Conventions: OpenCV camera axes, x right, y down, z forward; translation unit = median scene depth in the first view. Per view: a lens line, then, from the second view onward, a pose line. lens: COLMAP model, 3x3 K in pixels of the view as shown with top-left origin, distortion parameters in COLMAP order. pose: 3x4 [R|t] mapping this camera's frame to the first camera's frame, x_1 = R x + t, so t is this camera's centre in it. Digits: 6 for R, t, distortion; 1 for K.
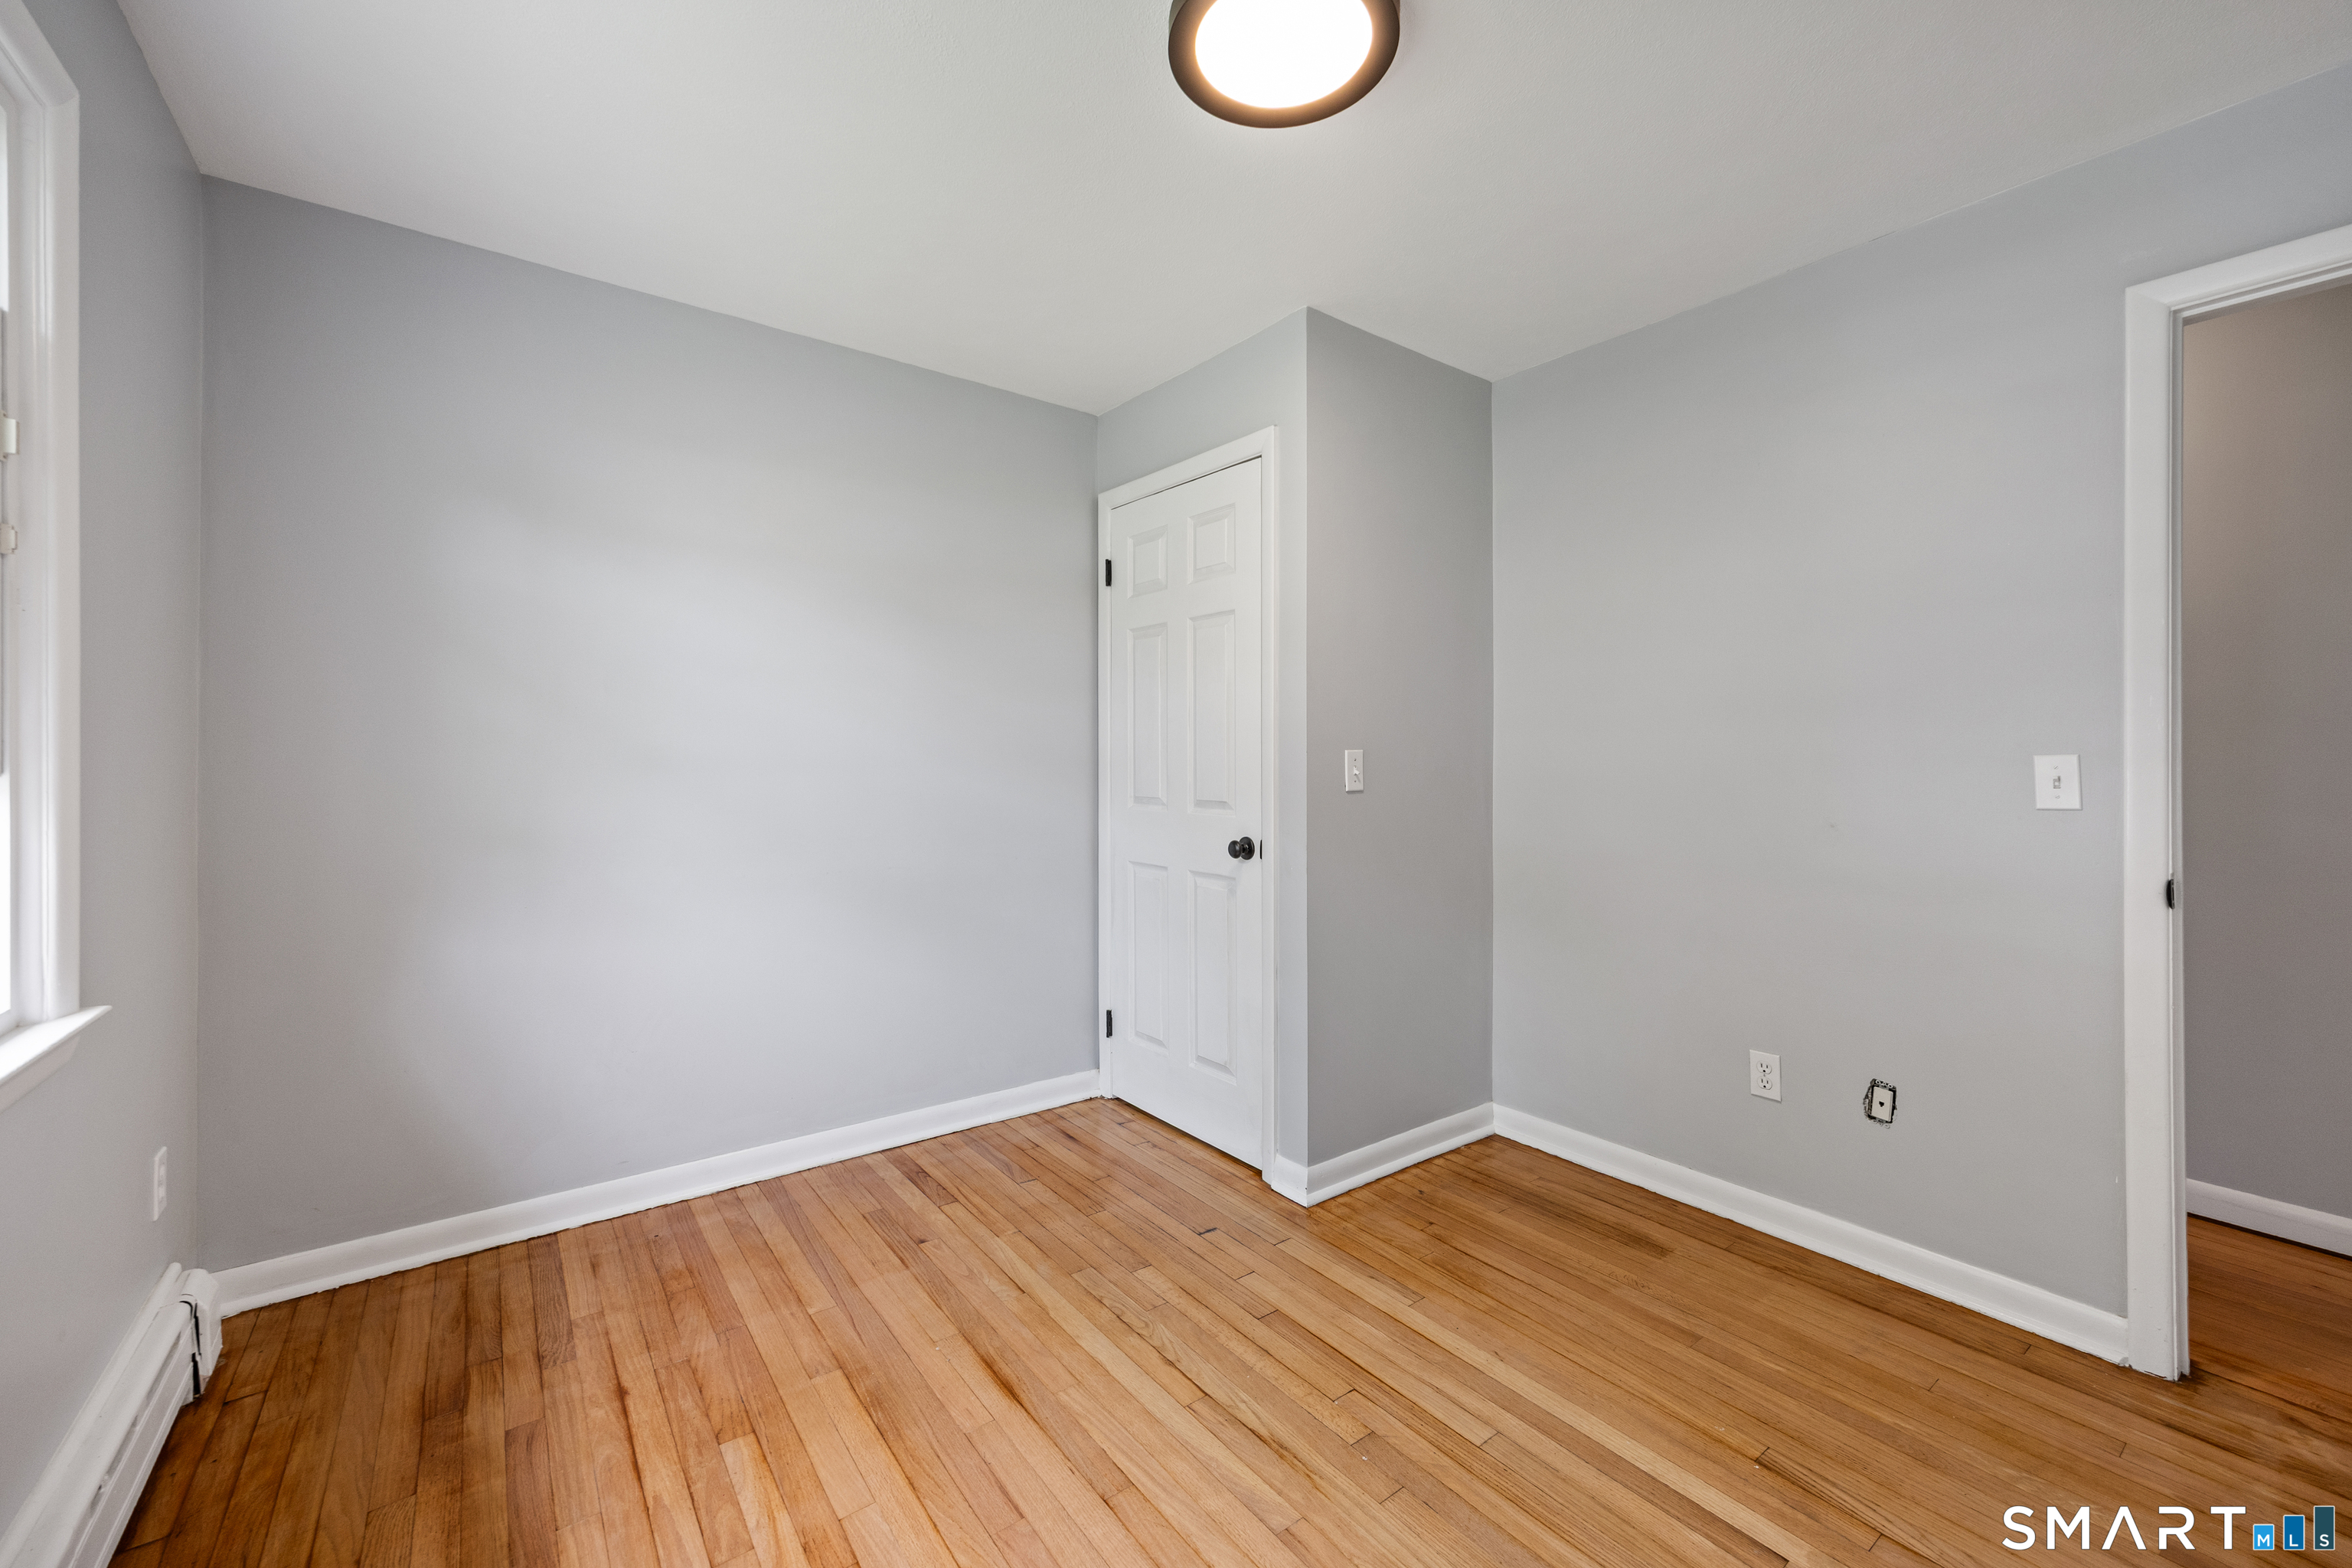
lens RADIAL K [[929.6, 0, 1174.0], [0, 929.6, 770.1], [0, 0, 1]] dist [0.004580, 0.000264]
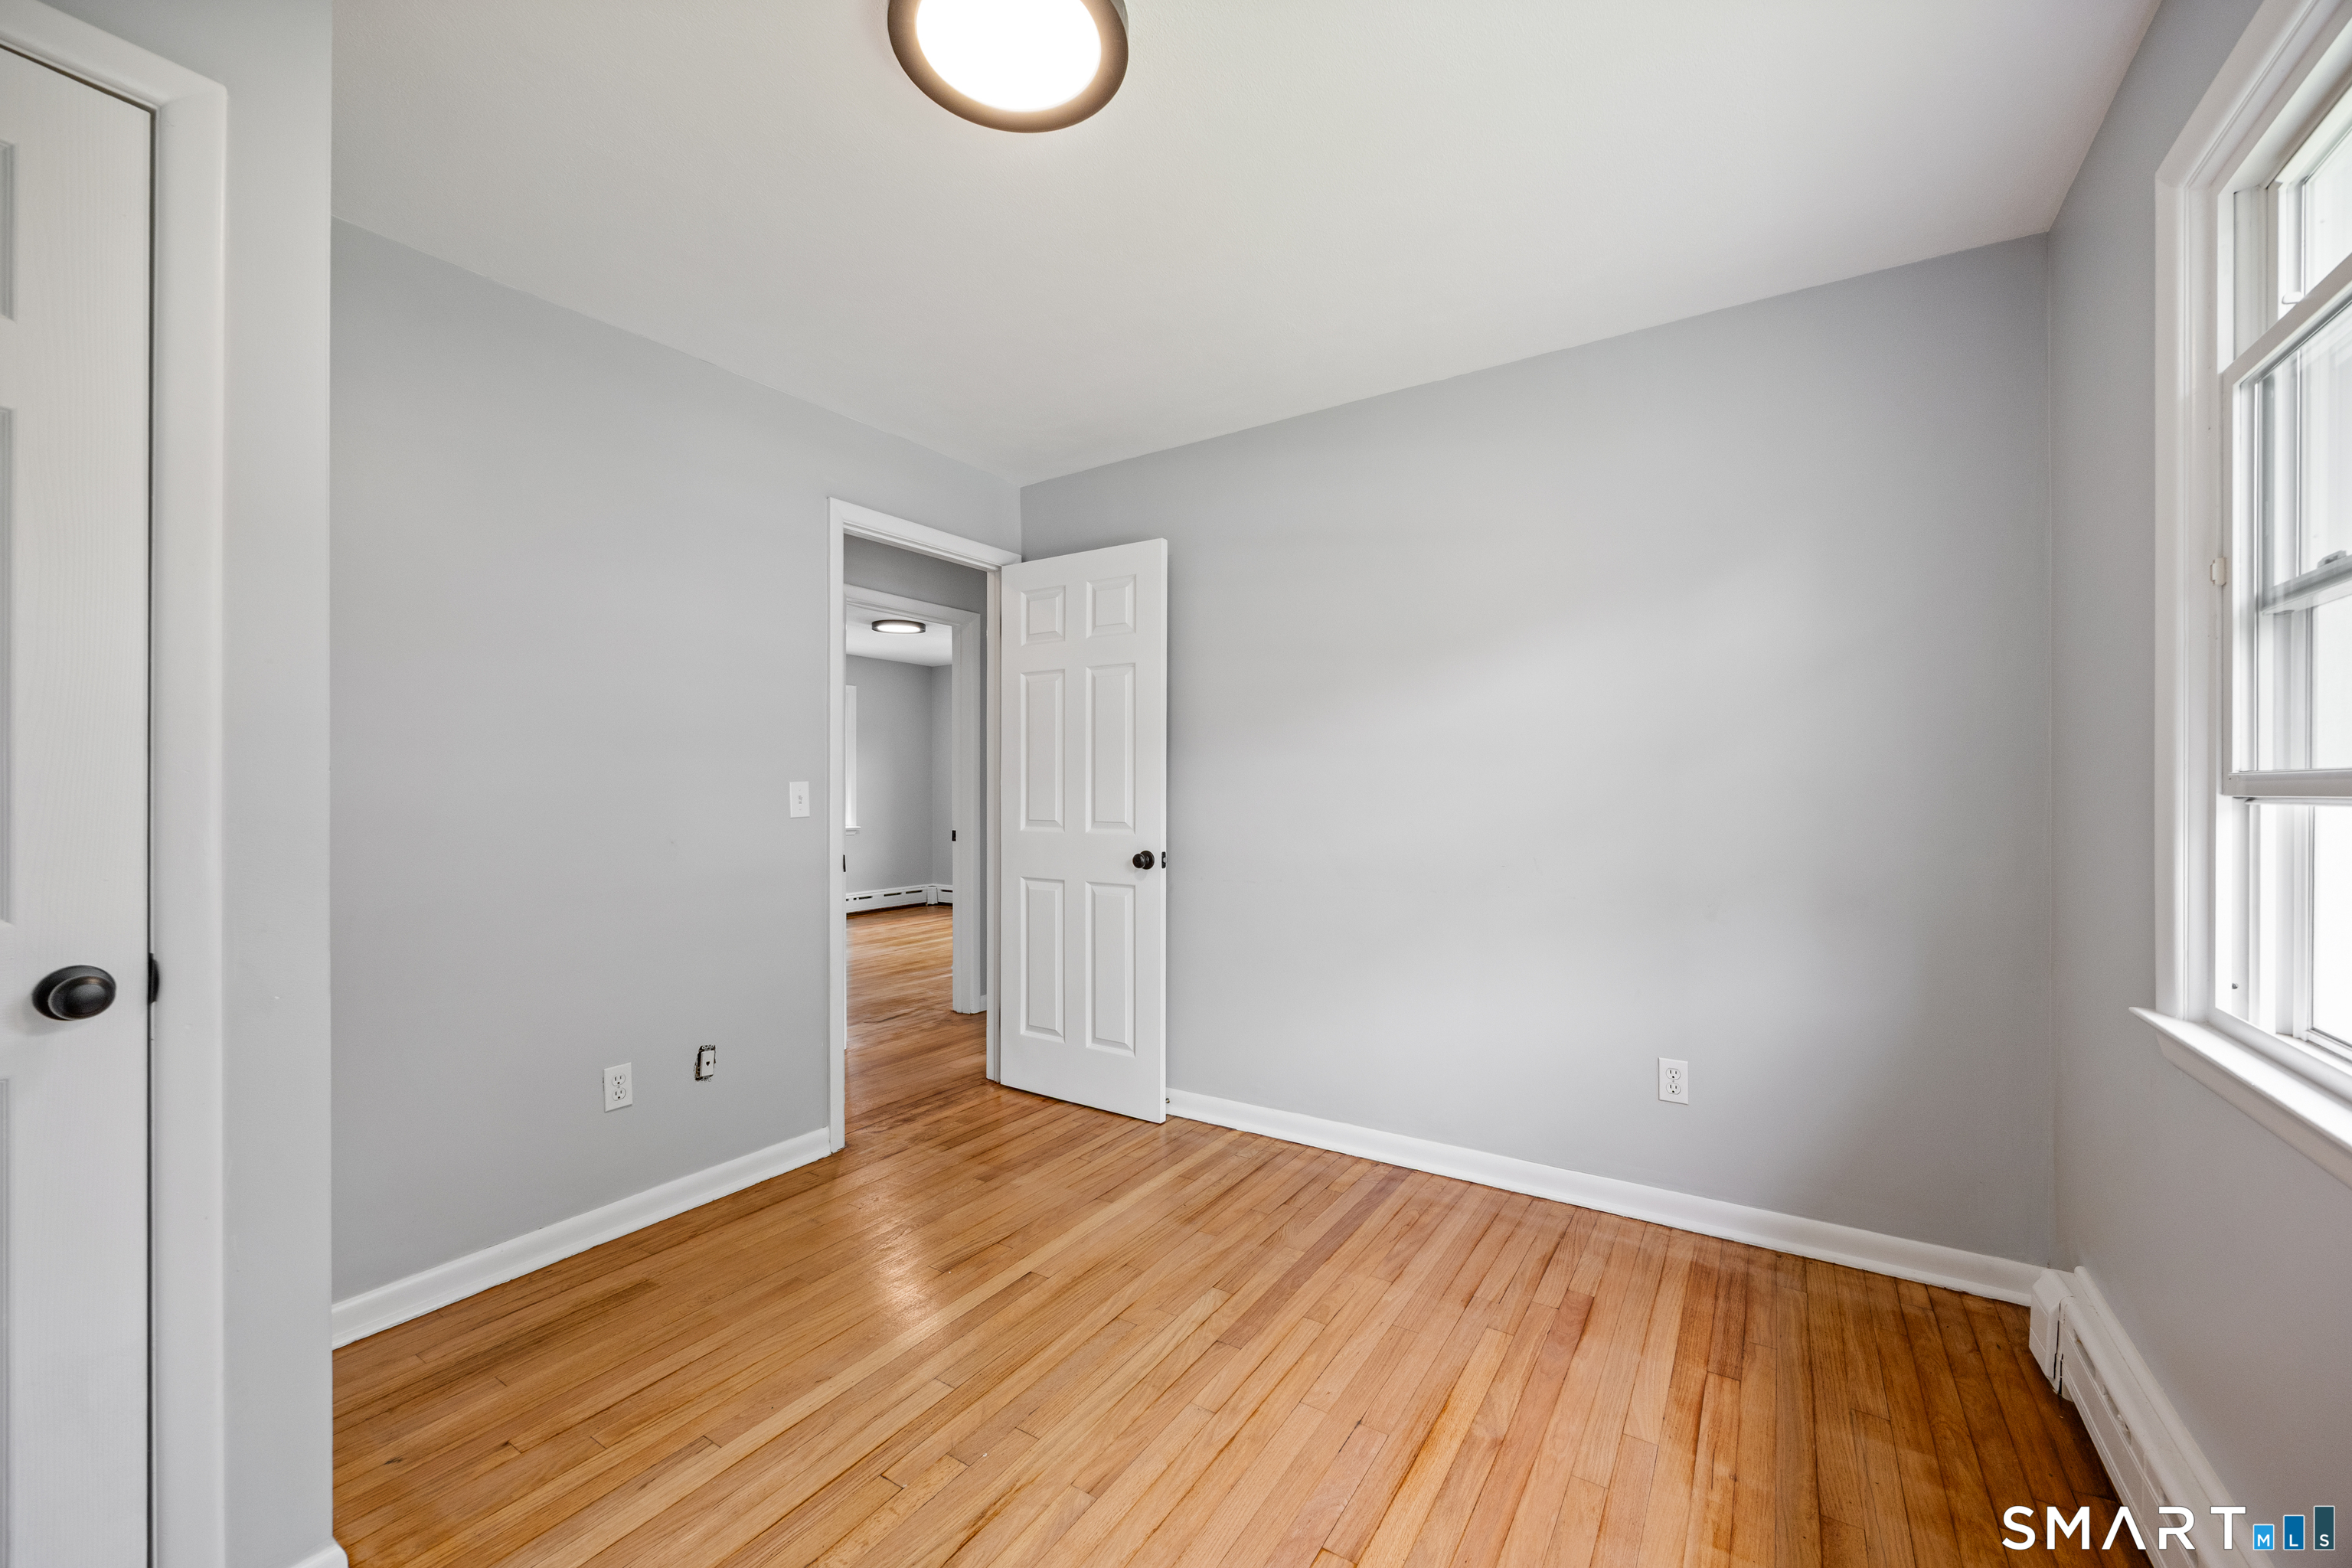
lens RADIAL K [[929.6, 0, 1177.2], [0, 929.6, 794.2], [0, 0, 1]] dist [0.004580, 0.000264]
pose [[-0.343591, -0.006939, 0.939094, -0.657161], [0.015507, 0.999794, 0.013062, -0.005504], [-0.938991, 0.019051, -0.343413, 0.895526]]
